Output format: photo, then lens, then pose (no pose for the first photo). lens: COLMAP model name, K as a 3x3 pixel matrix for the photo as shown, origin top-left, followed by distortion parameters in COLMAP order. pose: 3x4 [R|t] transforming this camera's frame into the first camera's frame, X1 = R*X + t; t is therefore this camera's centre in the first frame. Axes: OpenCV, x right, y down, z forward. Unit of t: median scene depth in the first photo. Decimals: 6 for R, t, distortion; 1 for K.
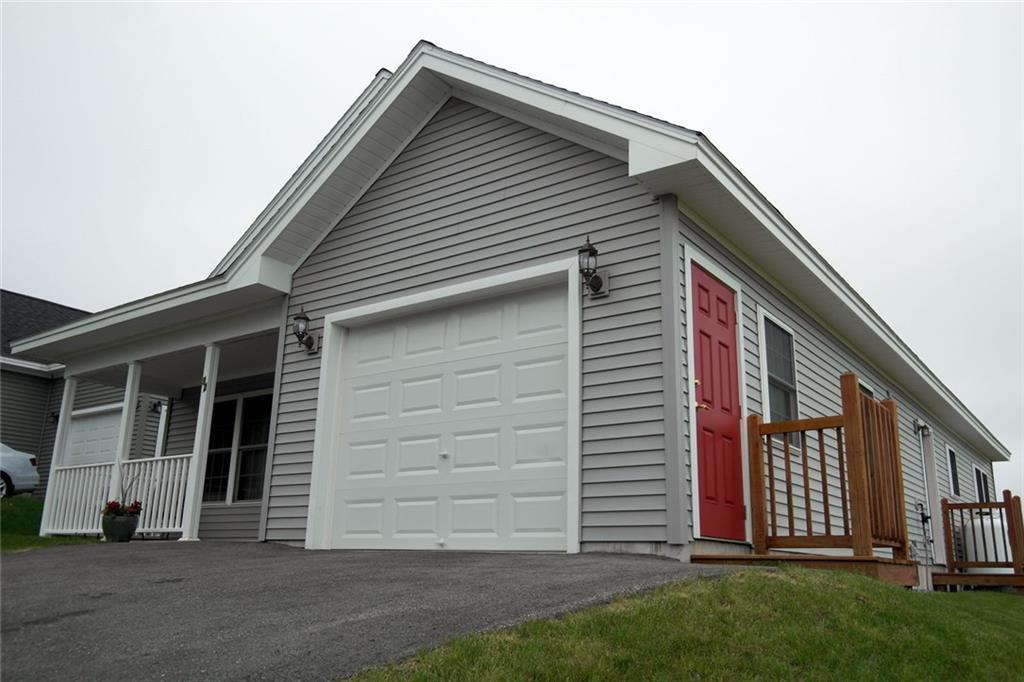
lens RADIAL K [[826.1, 0, 510.4], [0, 826.1, 340.2], [0, 0, 1]] dist [-0.000377, -0.007072]
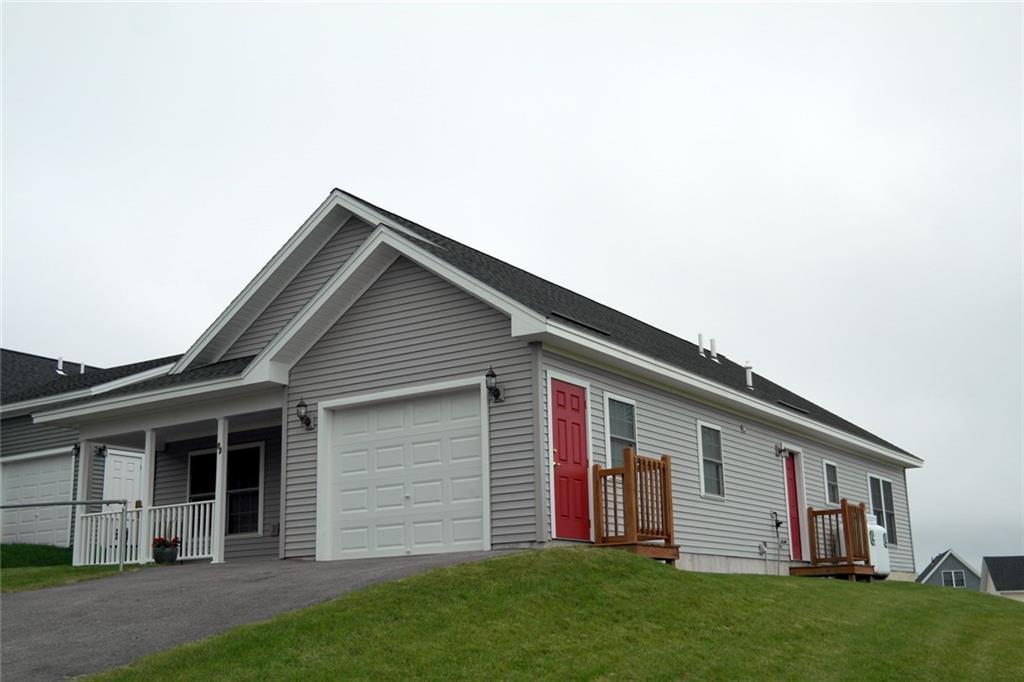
lens RADIAL K [[1181.5, 0, 512.5], [0, 1181.5, 337.7], [0, 0, 1]] dist [0.031457, 0.018118]
pose [[0.997407, -0.035380, 0.062674, -0.009453], [0.033293, 0.998866, 0.034031, -0.213464], [-0.063807, -0.031856, 0.997454, -1.147966]]
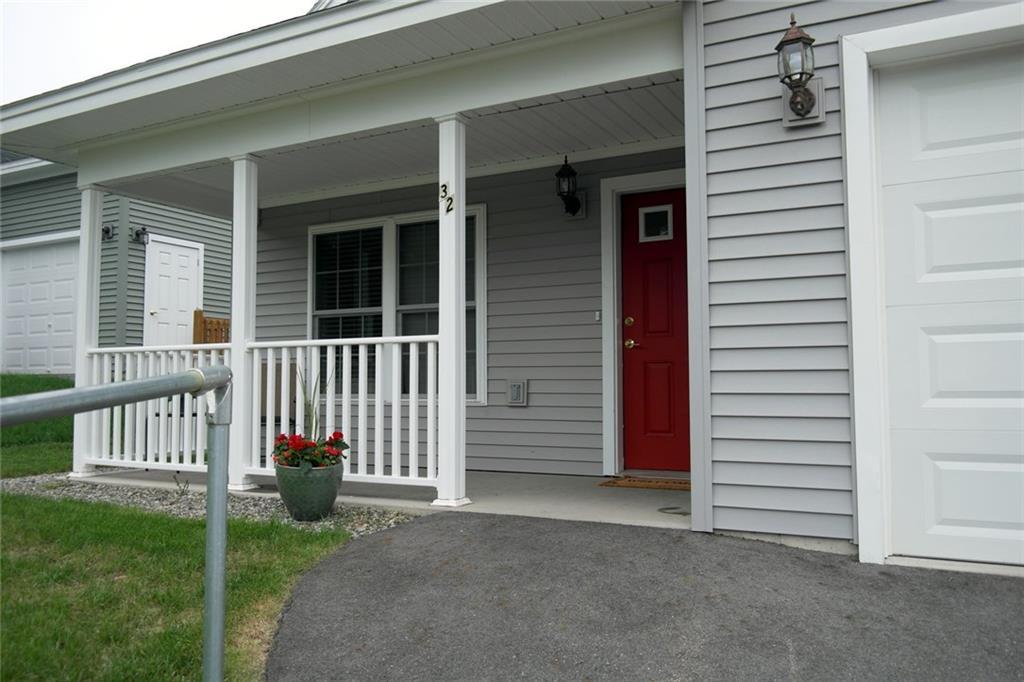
lens RADIAL K [[826.1, 0, 510.4], [0, 826.1, 340.2], [0, 0, 1]] dist [-0.000377, -0.007072]
pose [[0.990682, -0.019759, 0.134758, -0.483323], [-0.009212, 0.977435, 0.211037, 0.037839], [-0.135887, -0.210312, 0.968144, 0.592516]]
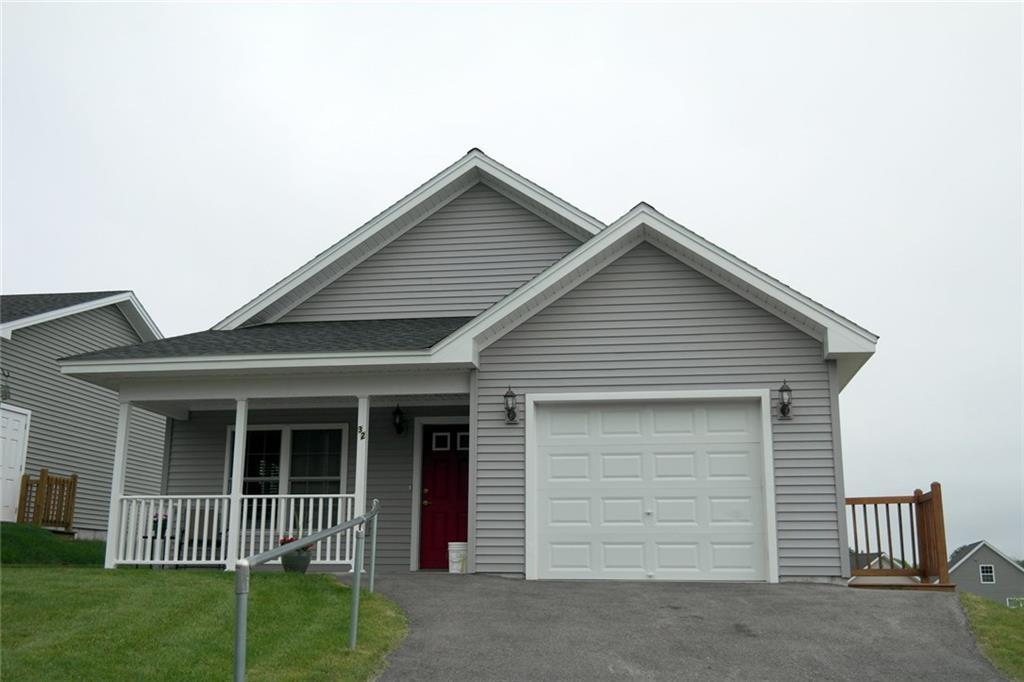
lens RADIAL K [[1034.0, 0, 514.1], [0, 1034.0, 340.8], [0, 0, 1]] dist [0.015858, 0.026764]
pose [[0.887802, 0.084342, 0.452431, -1.002431], [-0.108338, 0.993738, 0.027338, -0.158366], [-0.447292, -0.073286, 0.891380, -0.403445]]
